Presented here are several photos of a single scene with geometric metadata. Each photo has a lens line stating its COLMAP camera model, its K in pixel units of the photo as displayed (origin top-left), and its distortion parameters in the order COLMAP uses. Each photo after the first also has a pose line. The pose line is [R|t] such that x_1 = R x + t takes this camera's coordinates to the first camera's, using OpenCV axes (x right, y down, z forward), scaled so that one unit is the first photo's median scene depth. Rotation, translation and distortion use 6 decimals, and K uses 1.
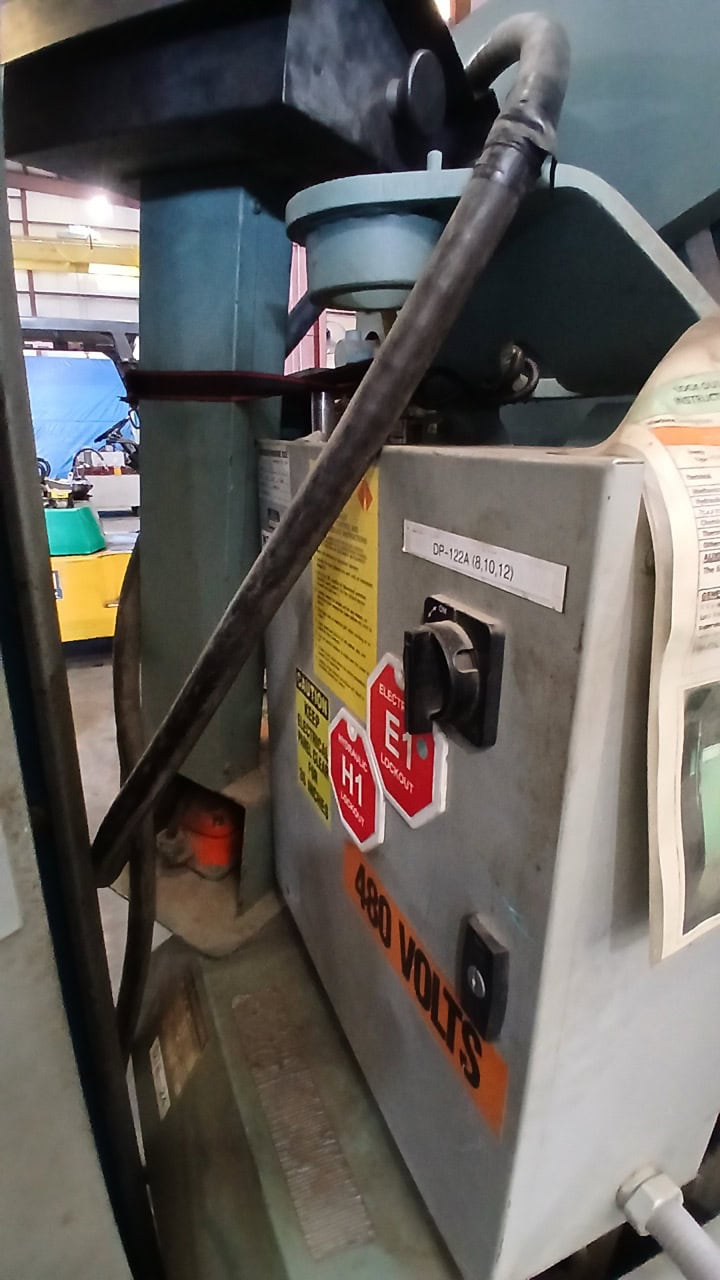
lens RADIAL K [[637.7, 0, 360.0], [0, 637.7, 640.0], [0, 0, 1]] dist [0.003174, -0.045104]
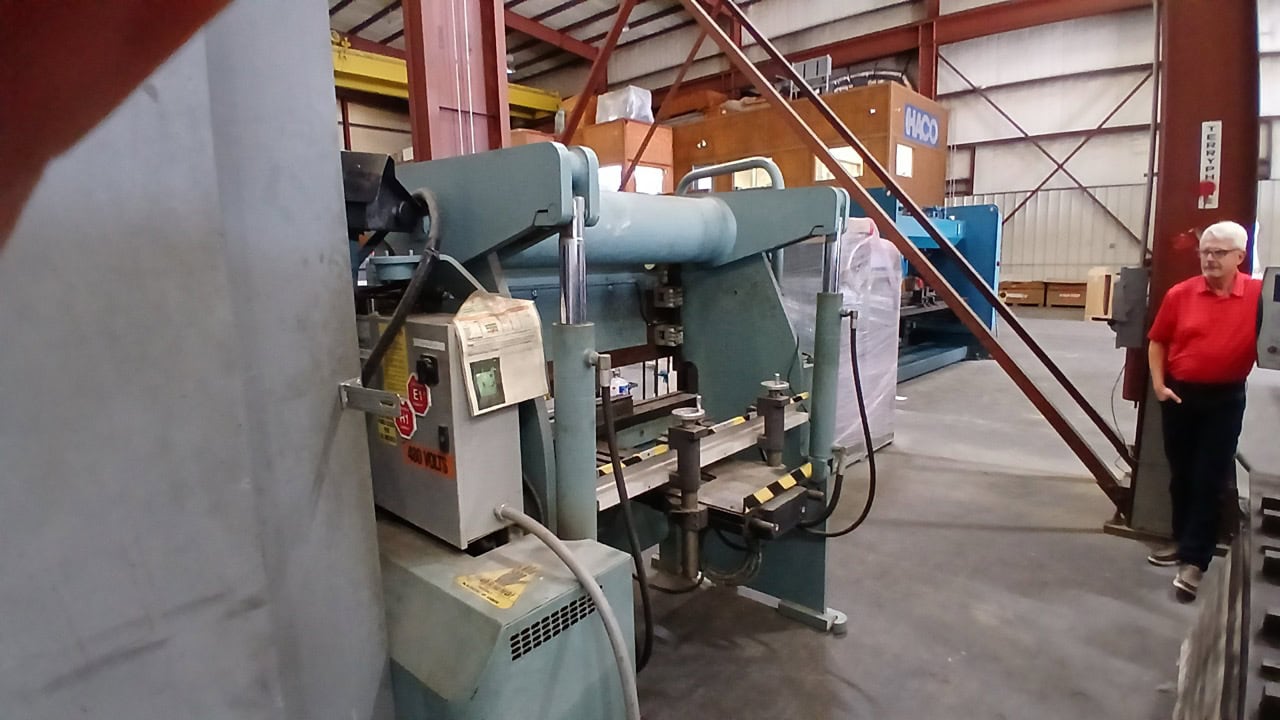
lens RADIAL K [[637.7, 0, 636.2], [0, 637.7, 364.1], [0, 0, 1]] dist [0.003174, -0.045104]
pose [[0.906502, -0.090387, 0.412414, -0.339253], [0.150877, 0.981665, -0.116487, 0.677061], [-0.394323, 0.167820, 0.903519, -3.278763]]
